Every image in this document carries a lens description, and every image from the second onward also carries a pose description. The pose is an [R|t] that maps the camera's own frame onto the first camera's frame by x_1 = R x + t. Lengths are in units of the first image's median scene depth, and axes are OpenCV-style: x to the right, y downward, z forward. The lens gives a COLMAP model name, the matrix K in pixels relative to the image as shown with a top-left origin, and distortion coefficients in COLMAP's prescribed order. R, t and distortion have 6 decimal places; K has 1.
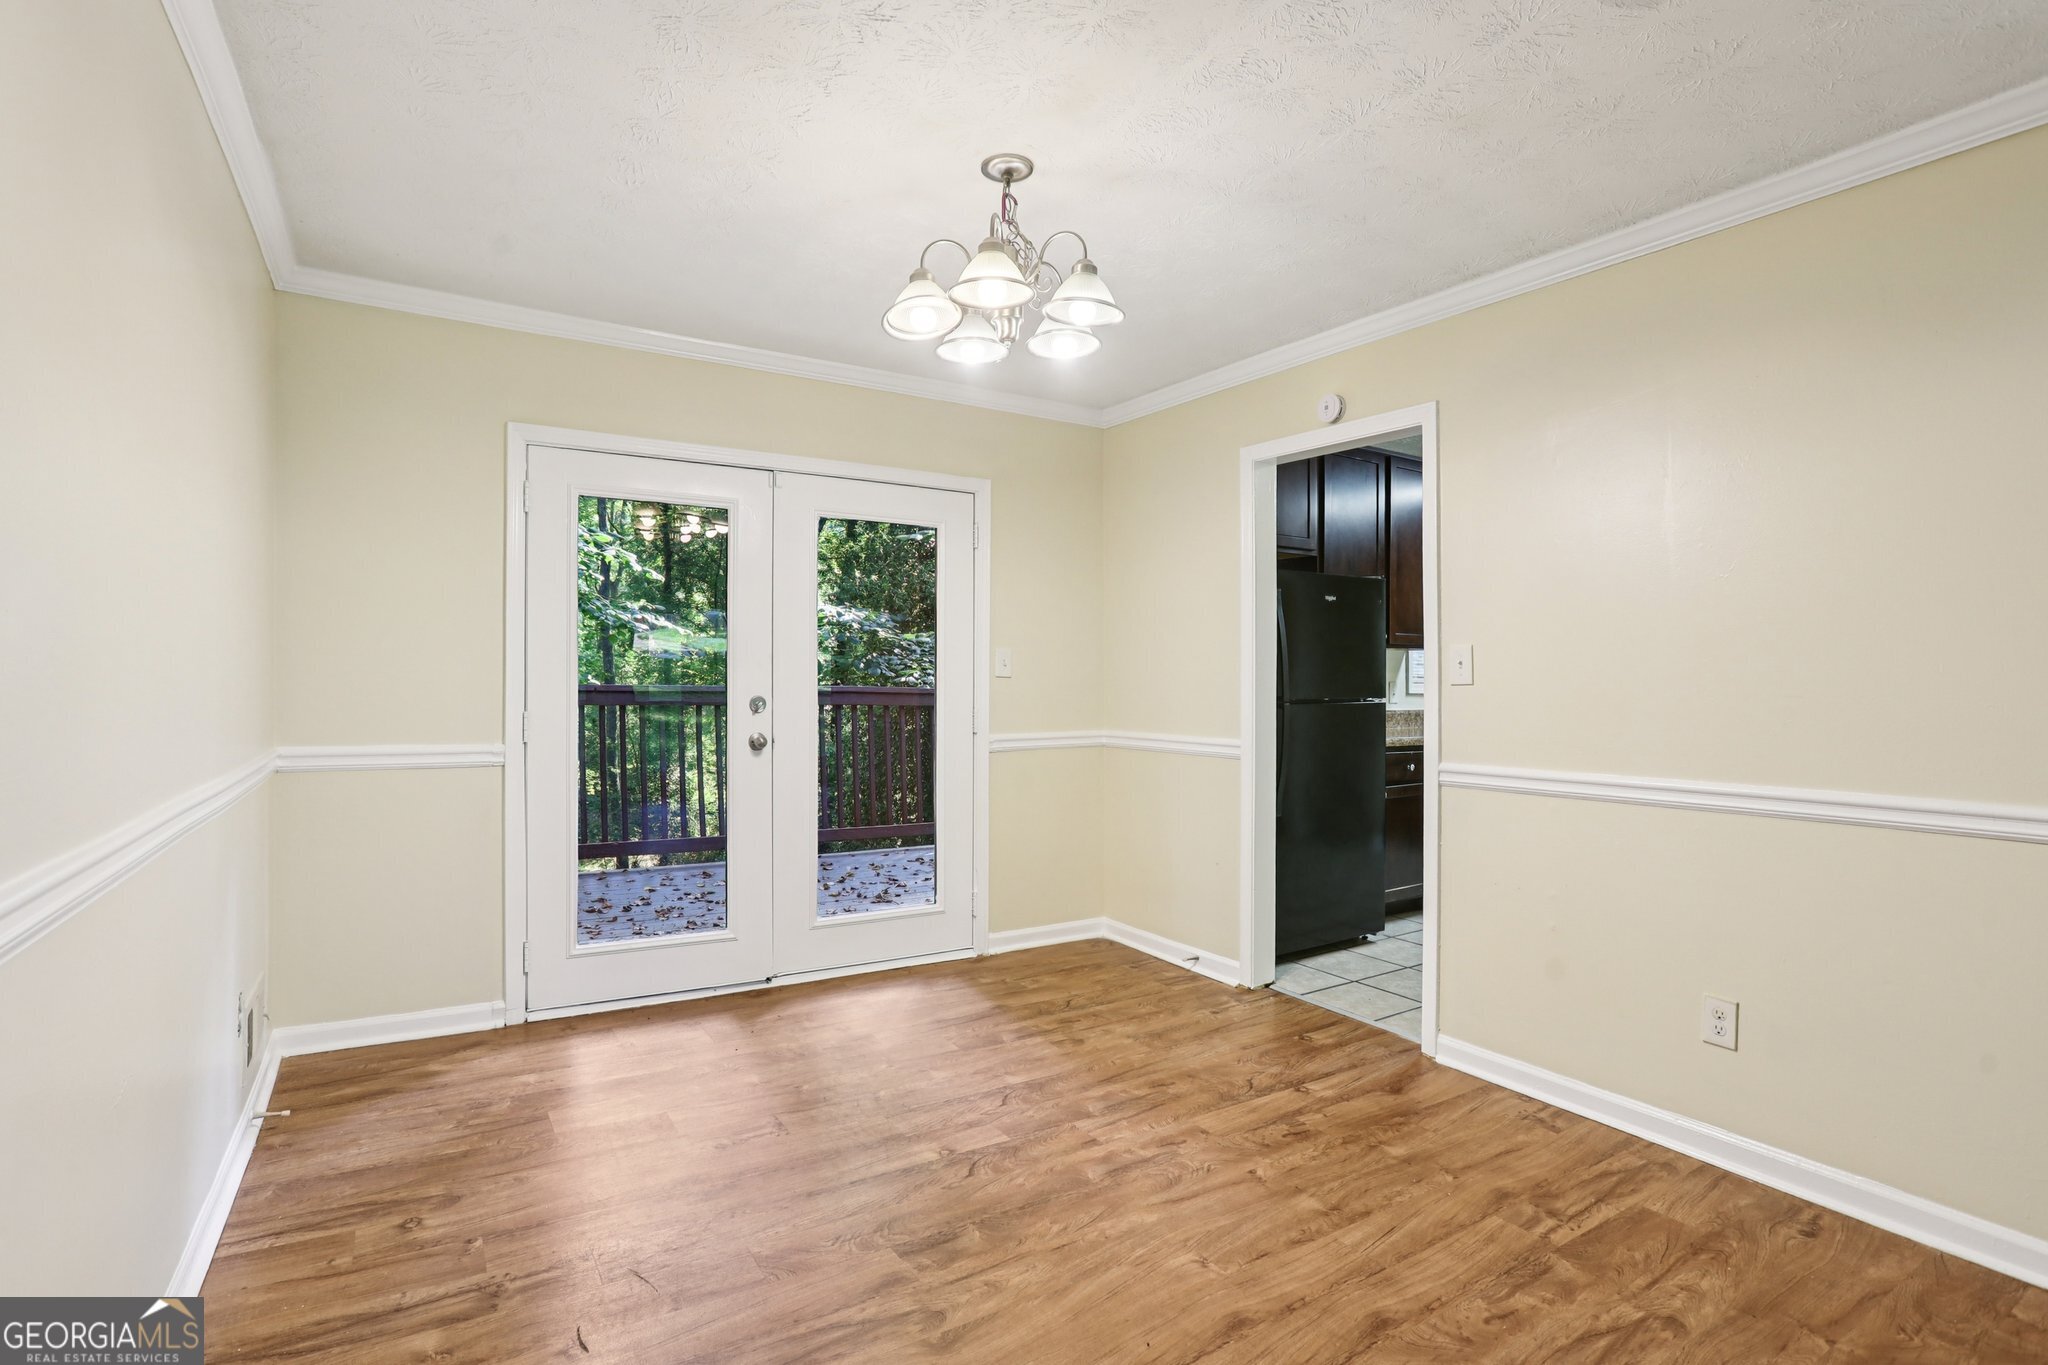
lens RADIAL K [[965.9, 0, 1026.5], [0, 965.9, 686.8], [0, 0, 1]] dist [-0.074636, 0.045159]
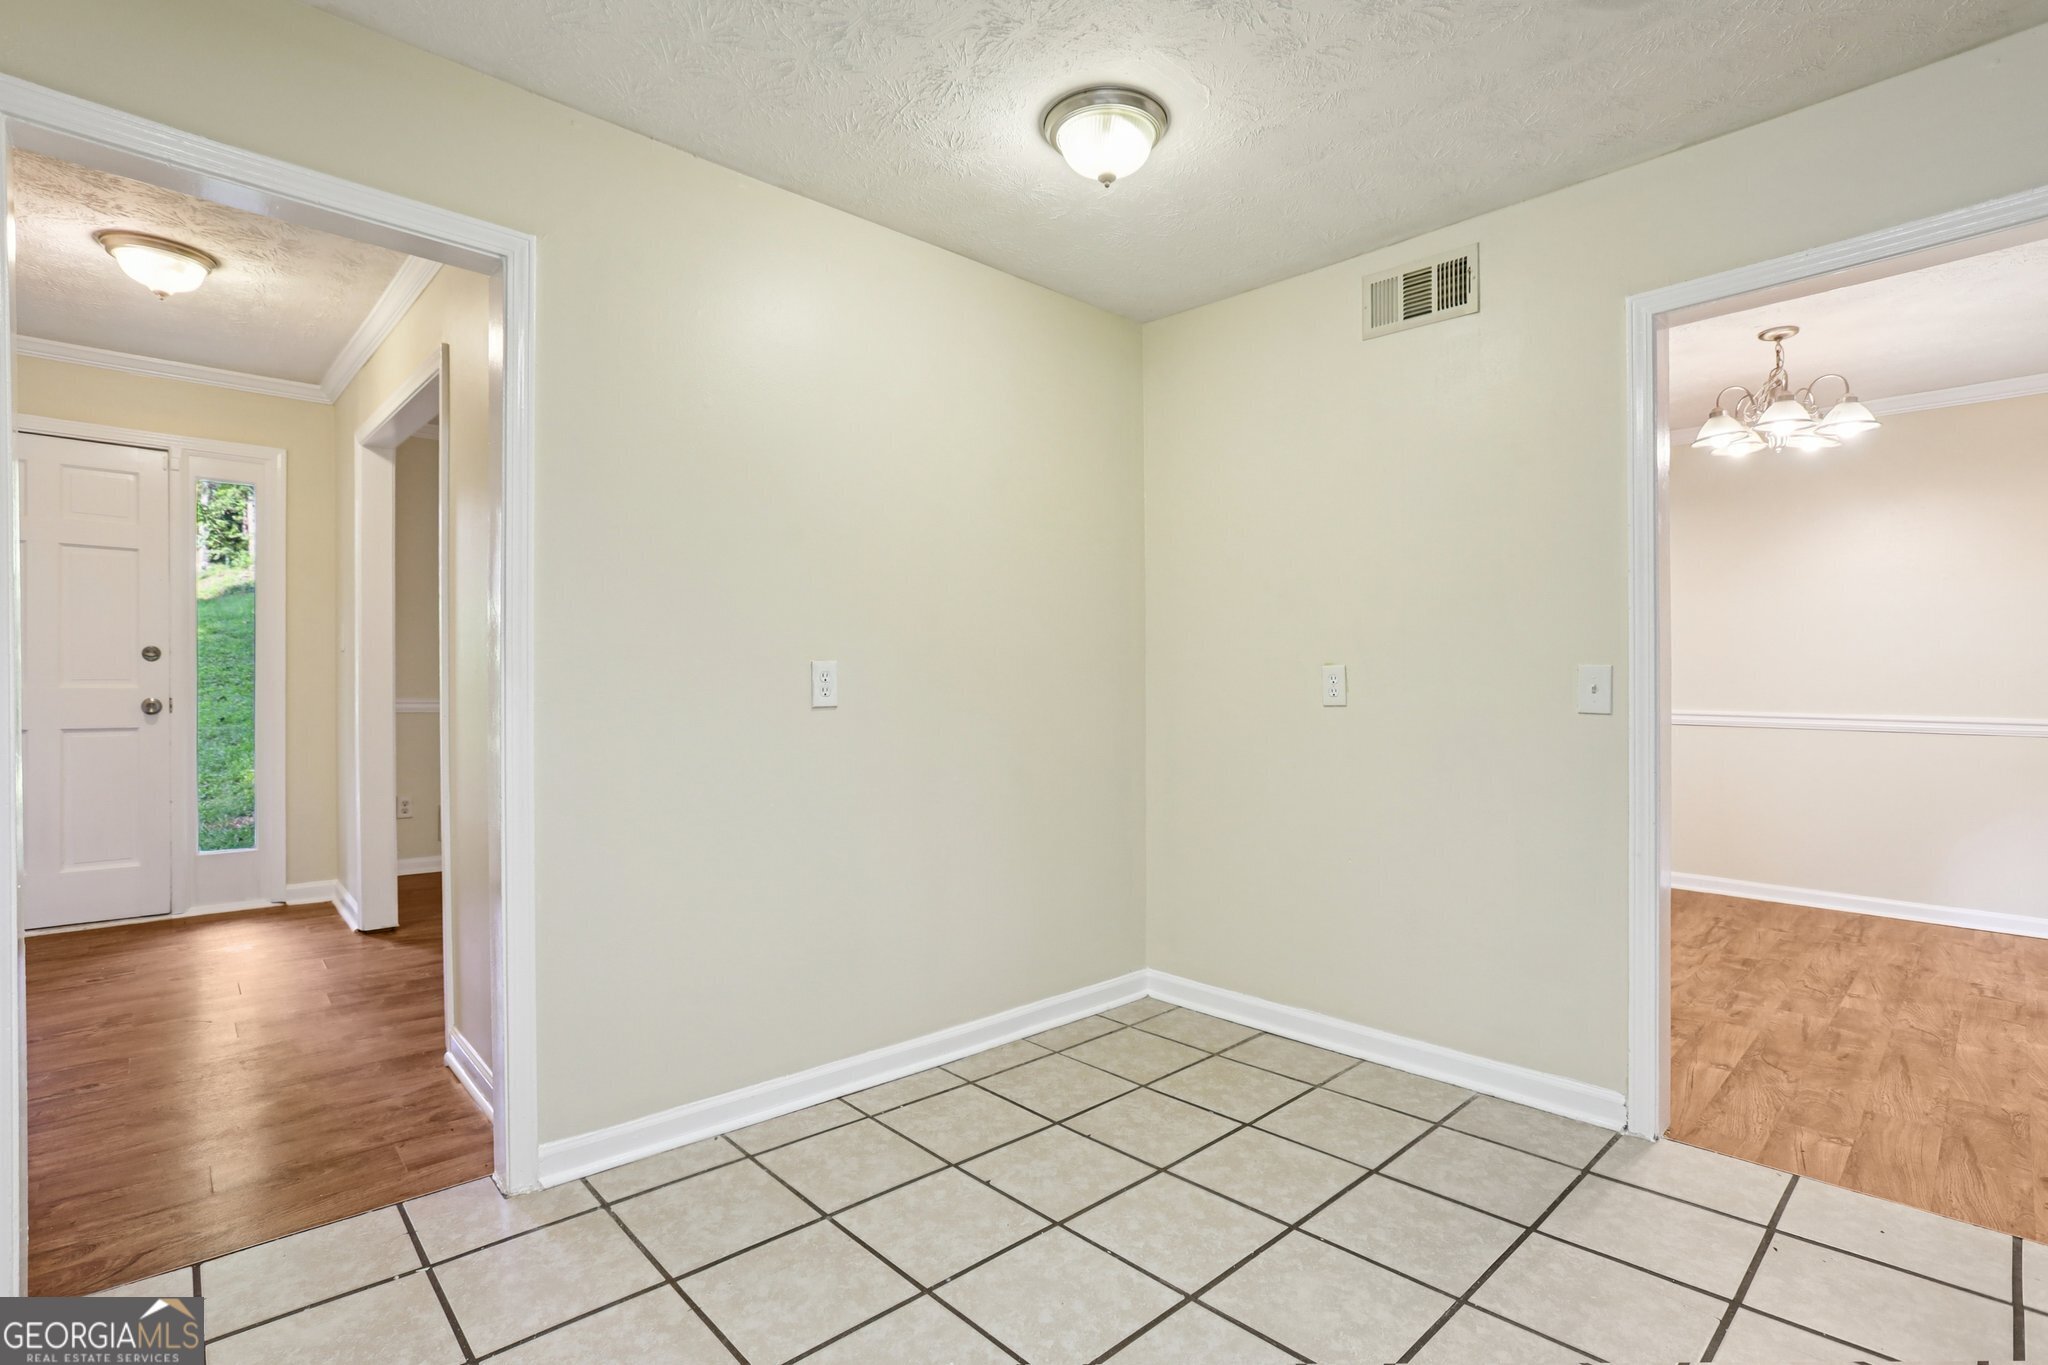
lens RADIAL K [[965.9, 0, 1026.5], [0, 965.9, 686.8], [0, 0, 1]] dist [-0.074636, 0.045159]
pose [[-0.982205, -0.005769, -0.187723, 1.234957], [-0.004953, 0.999976, -0.004814, 0.030282], [0.187746, -0.003798, -0.982210, 1.883801]]
